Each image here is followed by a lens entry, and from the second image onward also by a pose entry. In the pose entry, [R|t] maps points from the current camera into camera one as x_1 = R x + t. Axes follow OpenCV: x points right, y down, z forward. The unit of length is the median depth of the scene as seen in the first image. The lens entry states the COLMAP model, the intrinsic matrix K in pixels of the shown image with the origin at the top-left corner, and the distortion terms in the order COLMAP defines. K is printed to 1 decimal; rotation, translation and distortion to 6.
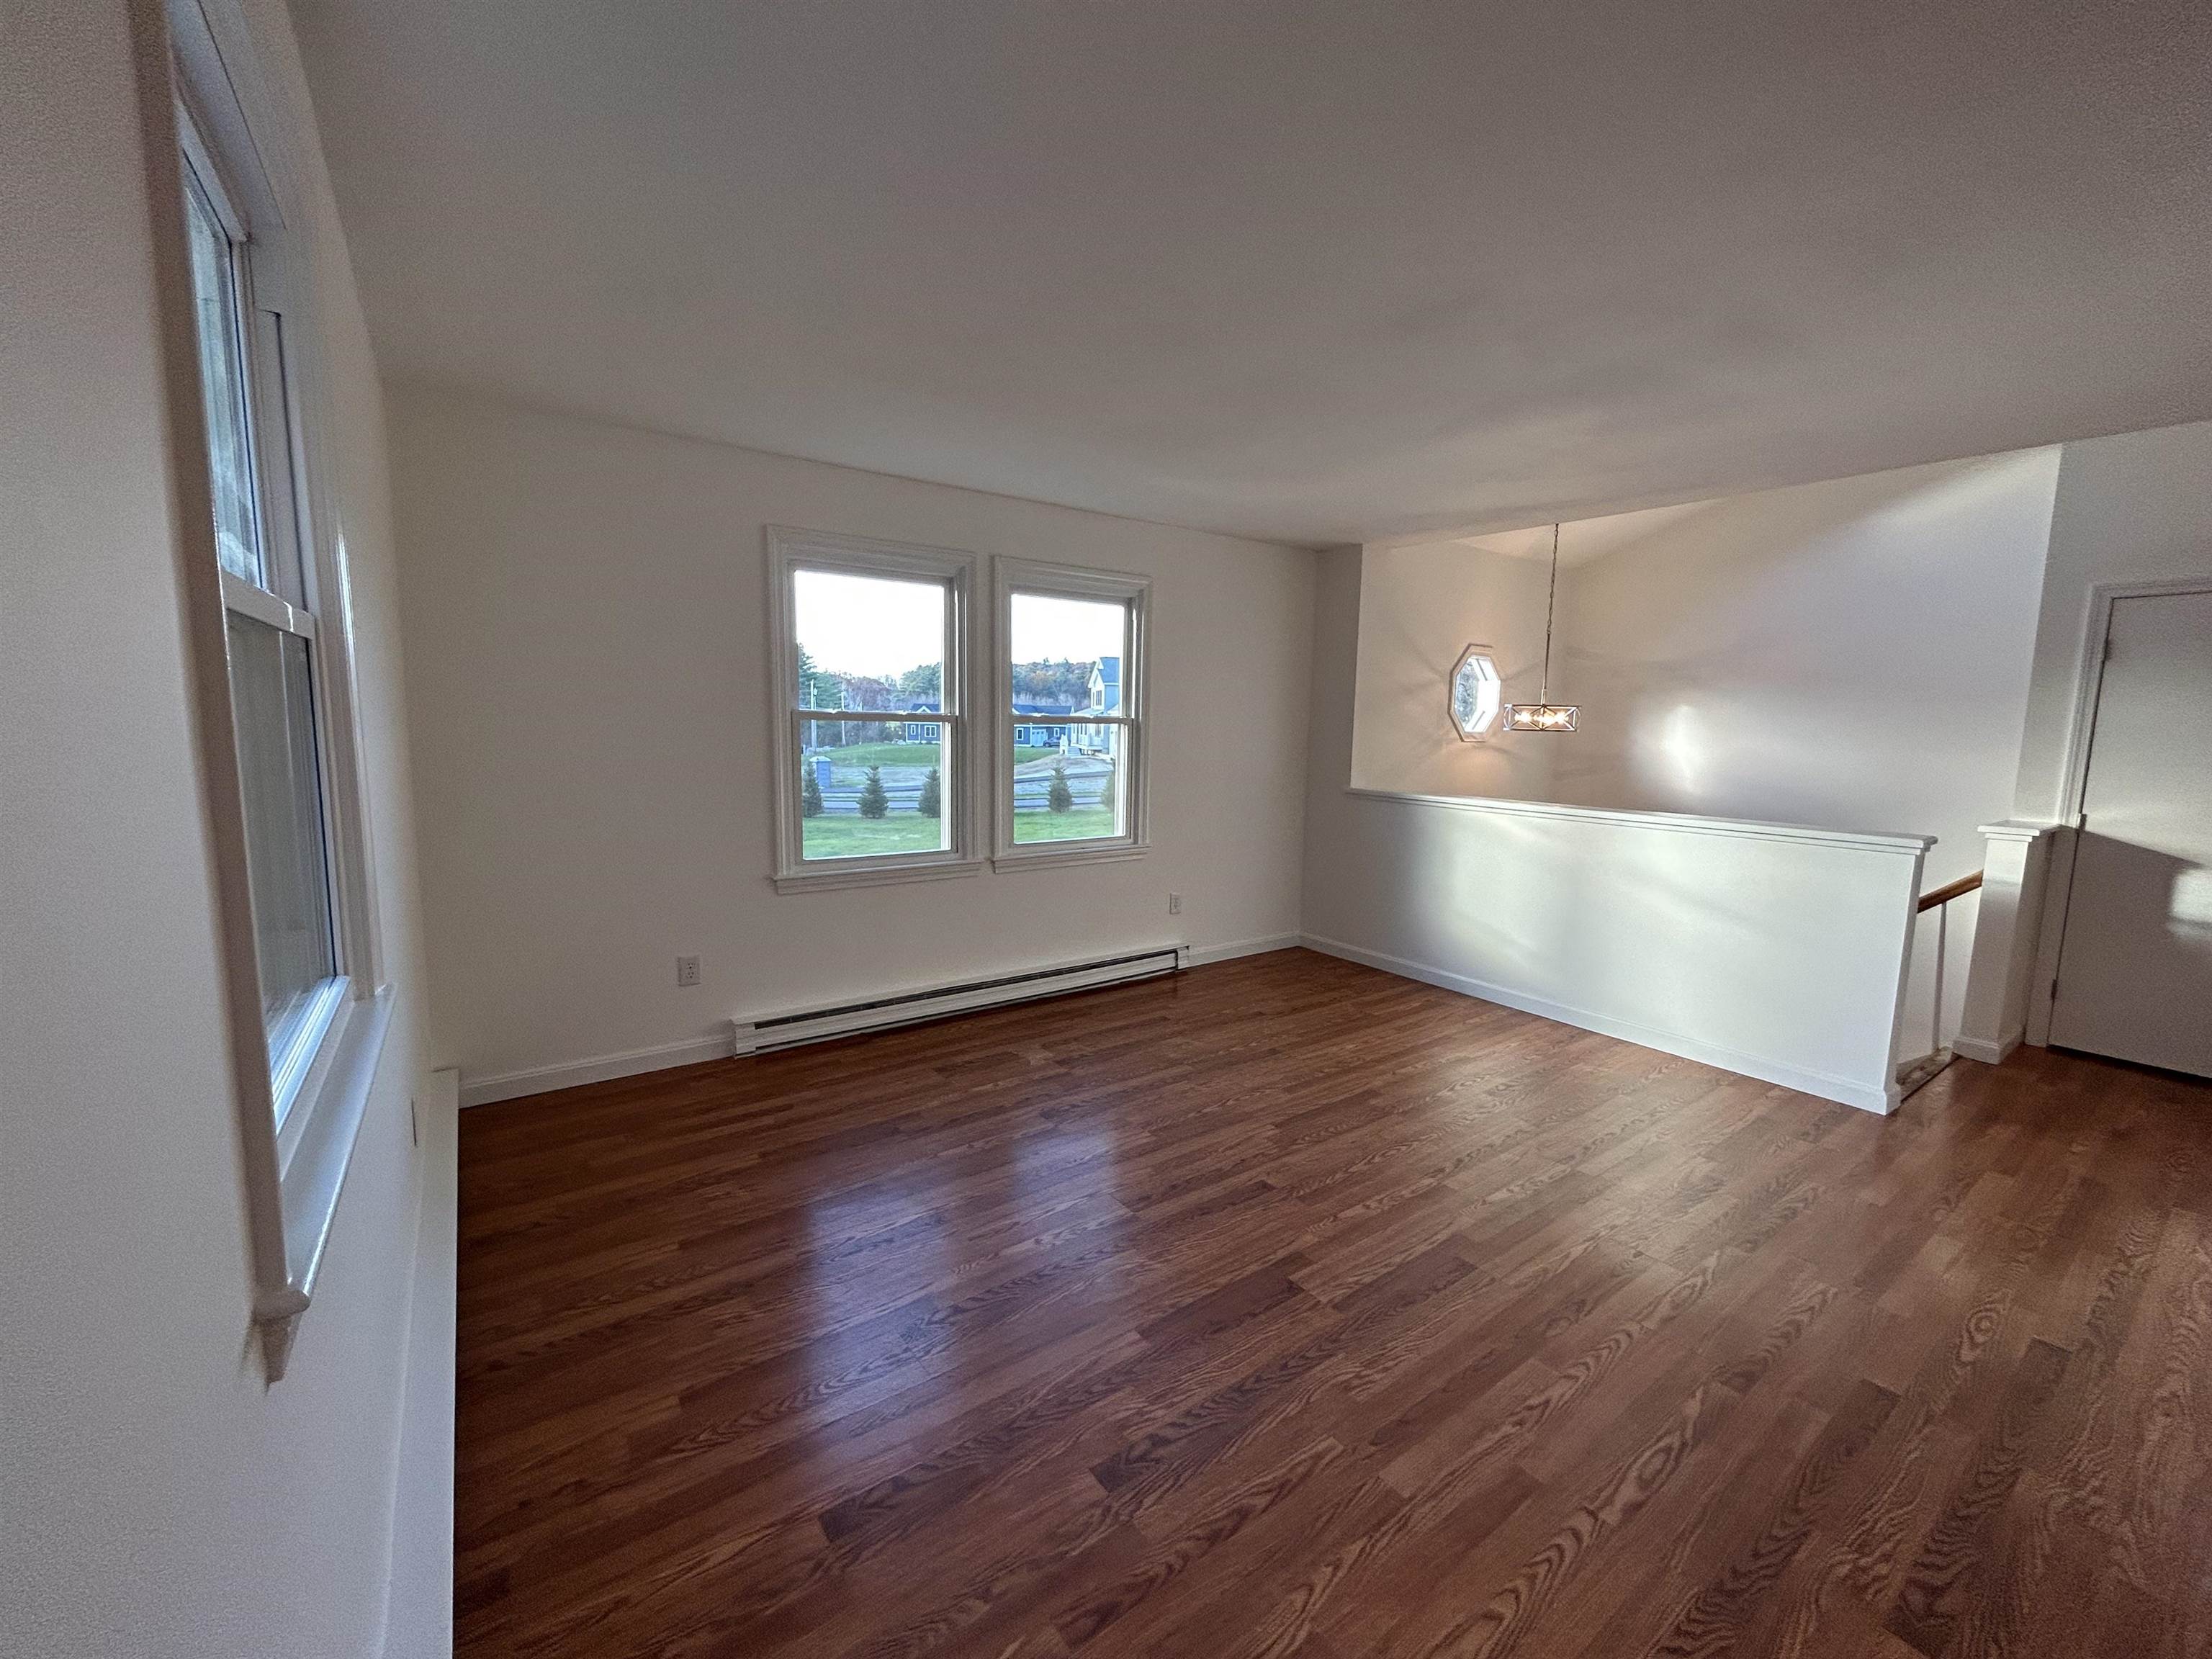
lens RADIAL K [[885.2, 0, 1106.0], [0, 885.2, 829.5], [0, 0, 1]] dist [-0.001743, -0.000149]
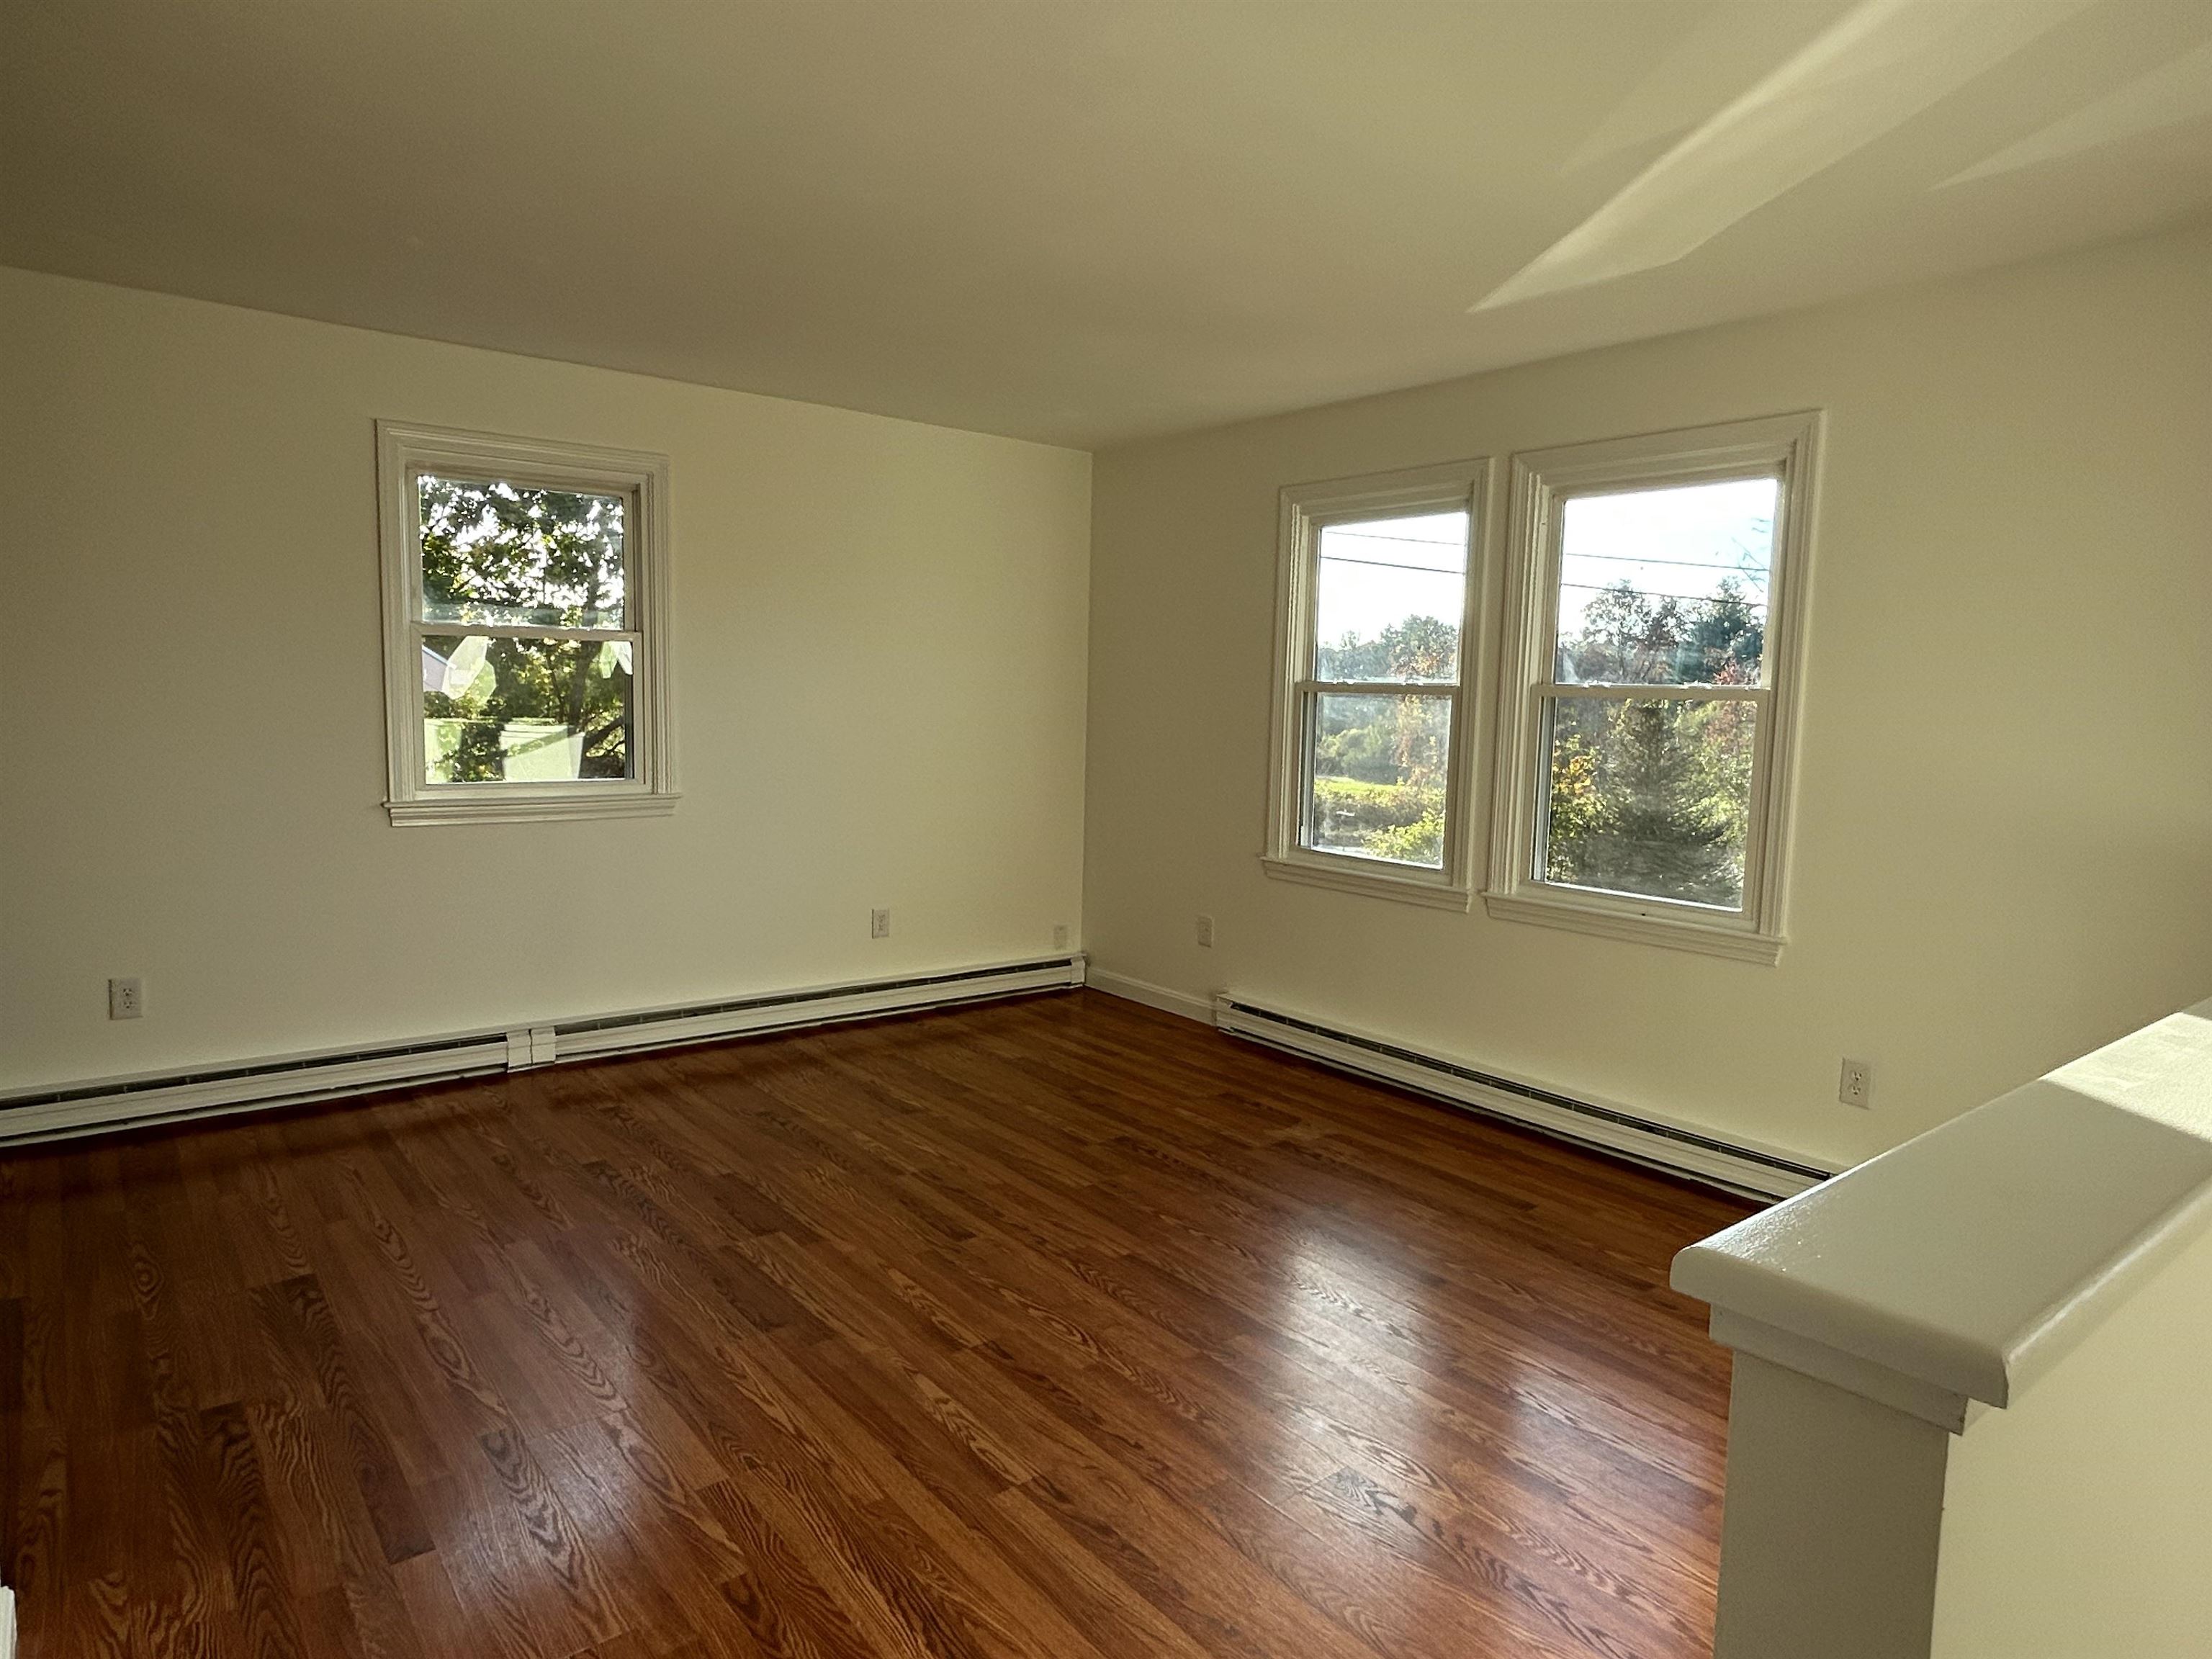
lens RADIAL K [[1319.9, 0, 1106.0], [0, 1319.9, 829.5], [0, 0, 1]] dist [0.003793, -0.000654]
pose [[0.051873, 0.090683, -0.994528, 1.181221], [-0.146518, 0.985783, 0.082243, -0.077104], [0.987847, 0.141450, 0.064423, 0.861161]]
